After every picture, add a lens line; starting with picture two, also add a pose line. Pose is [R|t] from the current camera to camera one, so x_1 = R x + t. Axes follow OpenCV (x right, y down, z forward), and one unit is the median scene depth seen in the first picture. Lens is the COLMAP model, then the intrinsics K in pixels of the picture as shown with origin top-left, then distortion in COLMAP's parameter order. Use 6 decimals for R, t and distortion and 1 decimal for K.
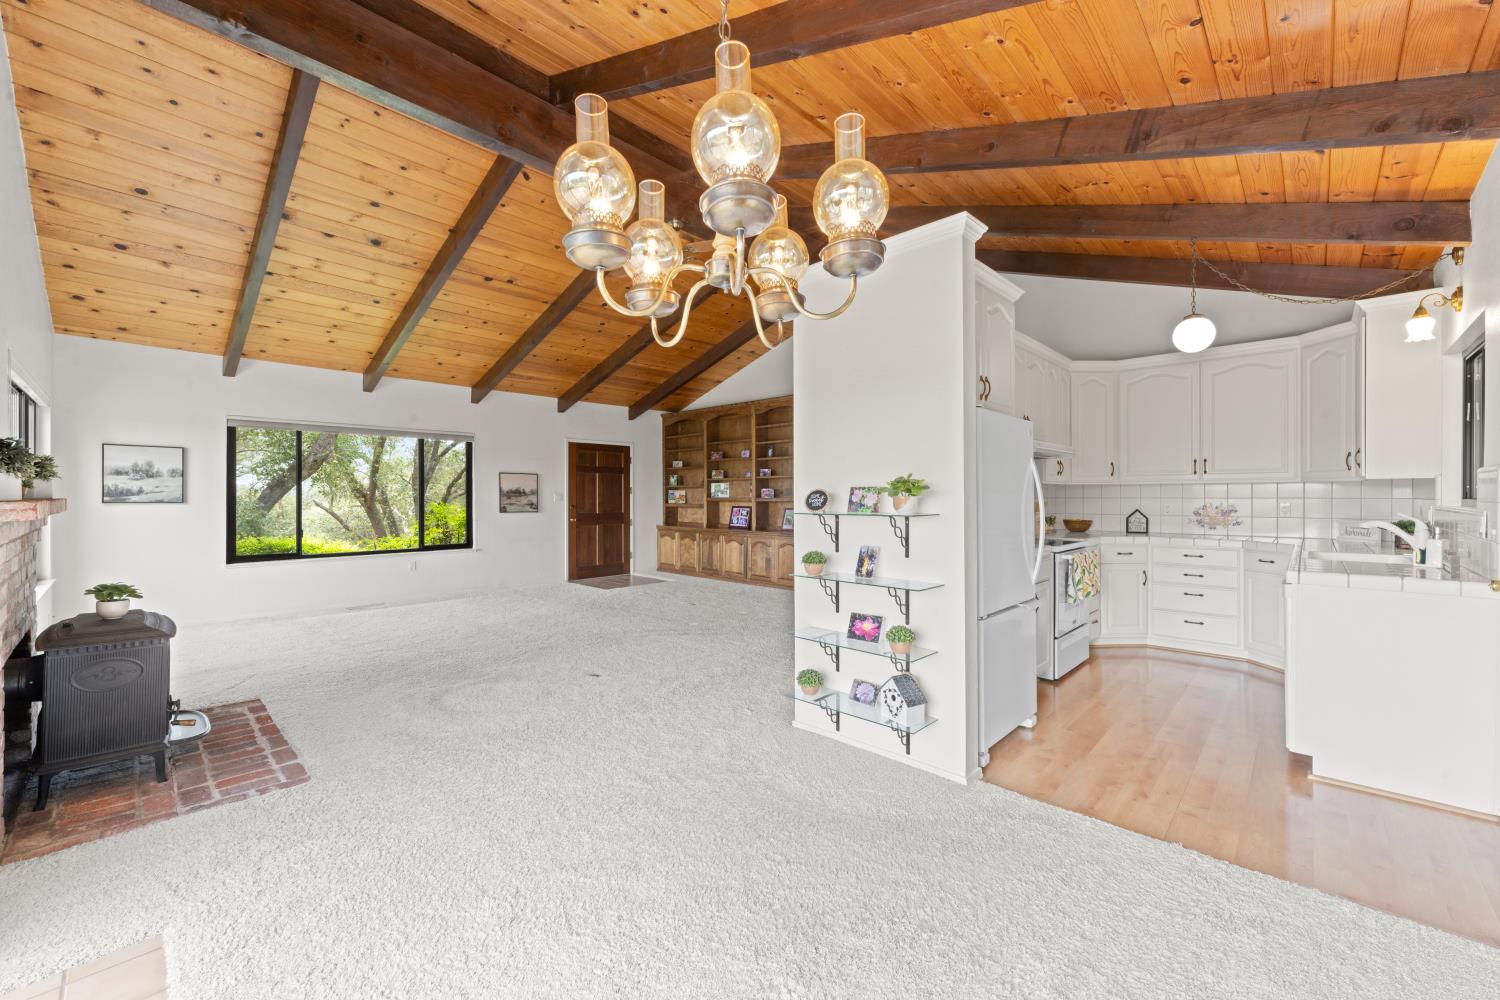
lens RADIAL K [[596.0, 0, 744.2], [0, 596.0, 495.4], [0, 0, 1]] dist [0.001178, 0.000281]
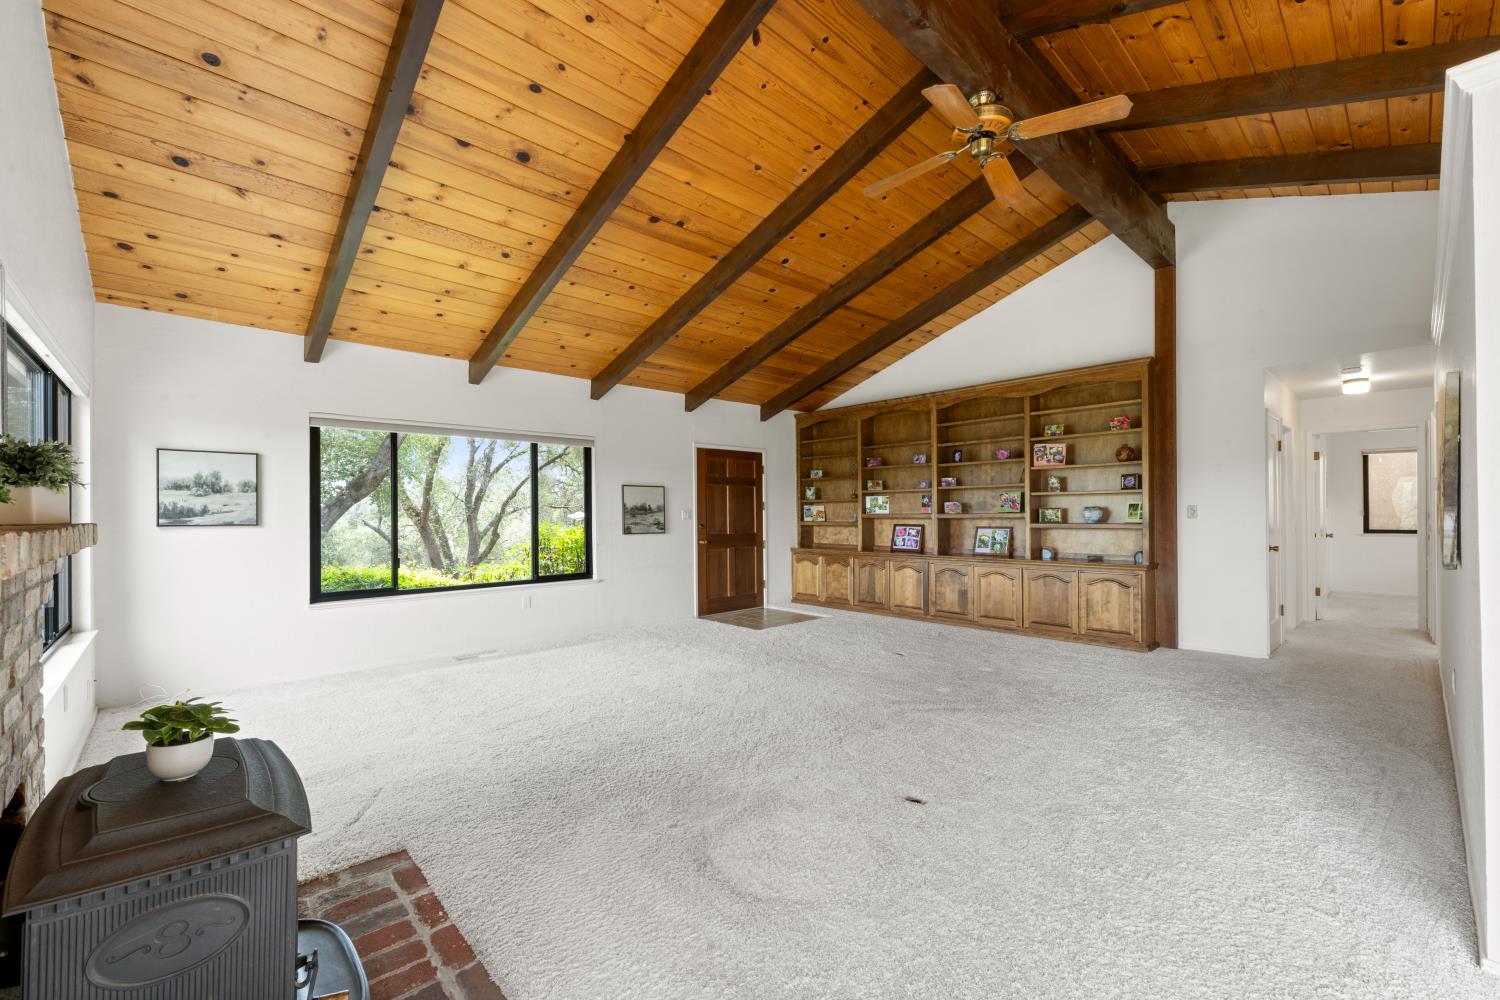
lens RADIAL K [[609.5, 0, 755.0], [0, 609.5, 509.7], [0, 0, 1]] dist [0.001086, 0.000333]
pose [[0.998909, -0.007862, -0.046023, -0.263401], [0.007693, 0.999963, -0.003841, -0.000185], [0.046052, 0.003482, 0.998933, 0.244410]]
